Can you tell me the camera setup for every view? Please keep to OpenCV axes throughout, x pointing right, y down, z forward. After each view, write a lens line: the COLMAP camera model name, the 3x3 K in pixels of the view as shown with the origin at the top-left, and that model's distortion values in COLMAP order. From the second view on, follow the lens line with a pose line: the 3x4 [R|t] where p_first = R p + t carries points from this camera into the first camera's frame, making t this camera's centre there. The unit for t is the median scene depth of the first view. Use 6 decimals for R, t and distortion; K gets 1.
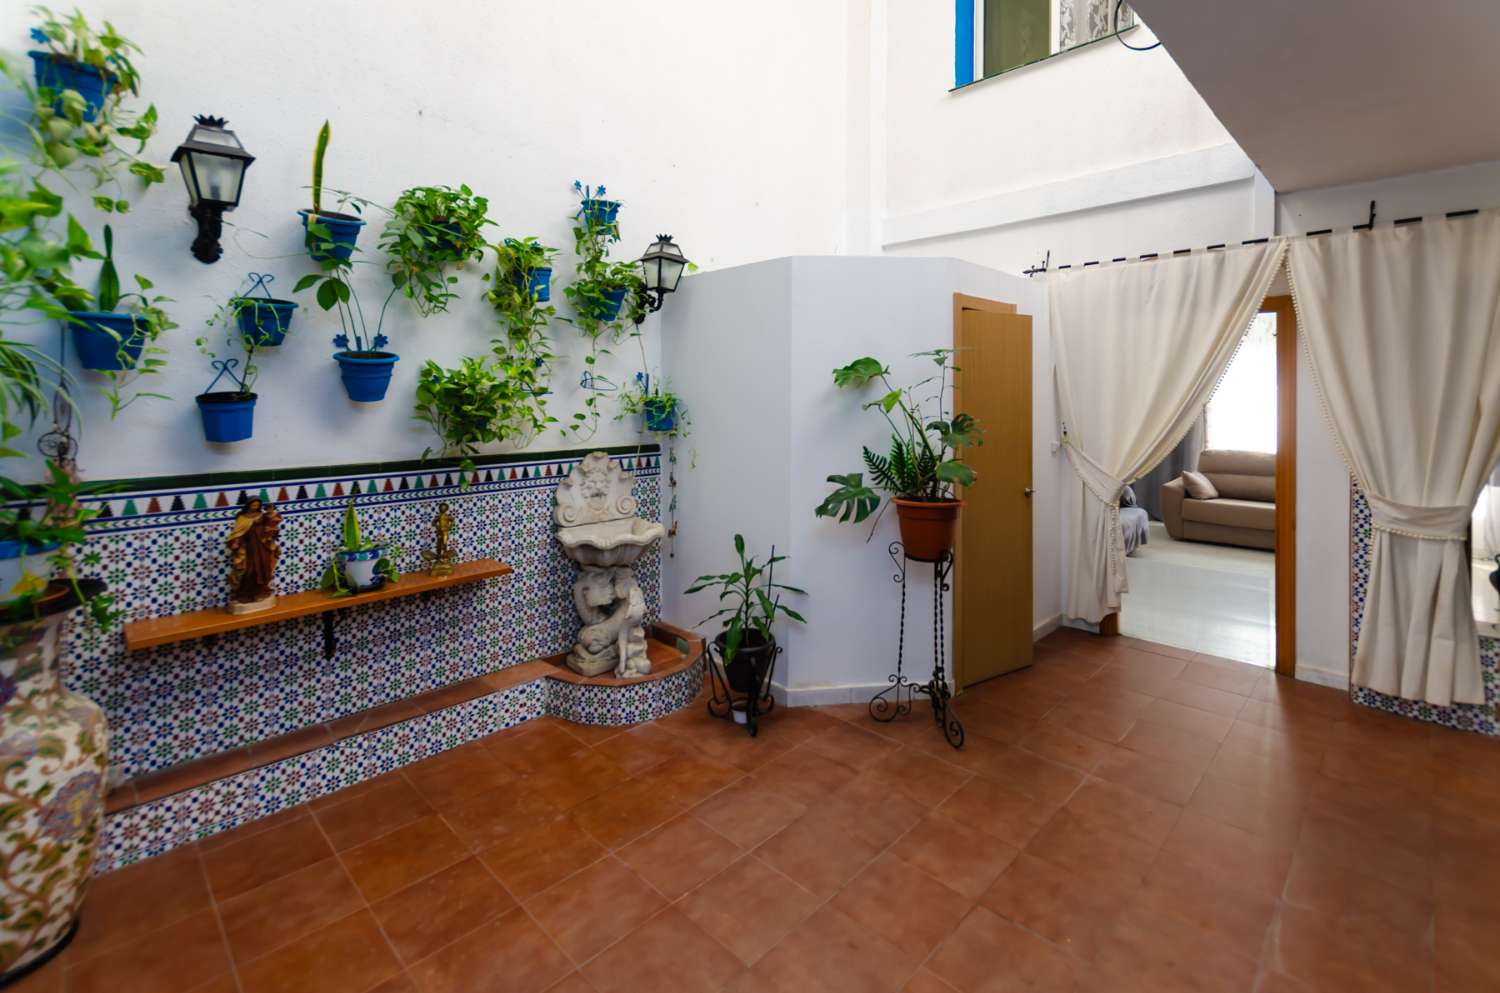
lens RADIAL K [[680.6, 0, 739.8], [0, 680.6, 403.1], [0, 0, 1]] dist [0.000358, -0.000042]
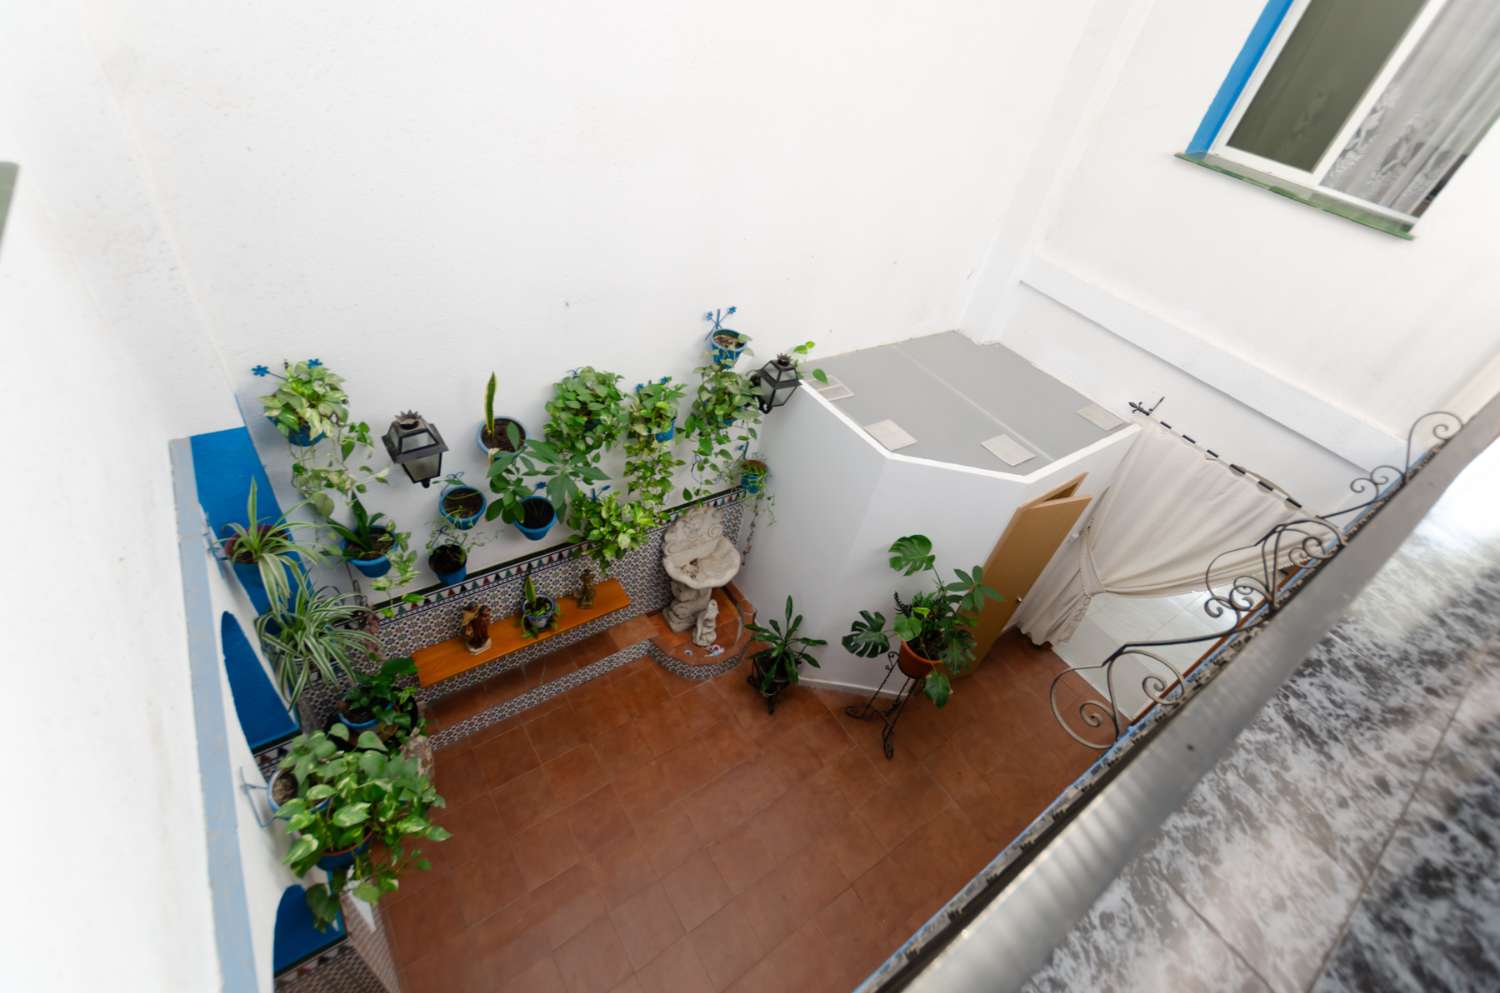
lens RADIAL K [[644.8, 0, 744.5], [0, 644.8, 483.6], [0, 0, 1]] dist [-0.000475, -0.000662]
pose [[0.972887, 0.229708, -0.026932, -0.113478], [-0.160344, 0.753817, 0.637221, -0.821391], [0.166676, -0.615625, 0.770211, 0.123751]]
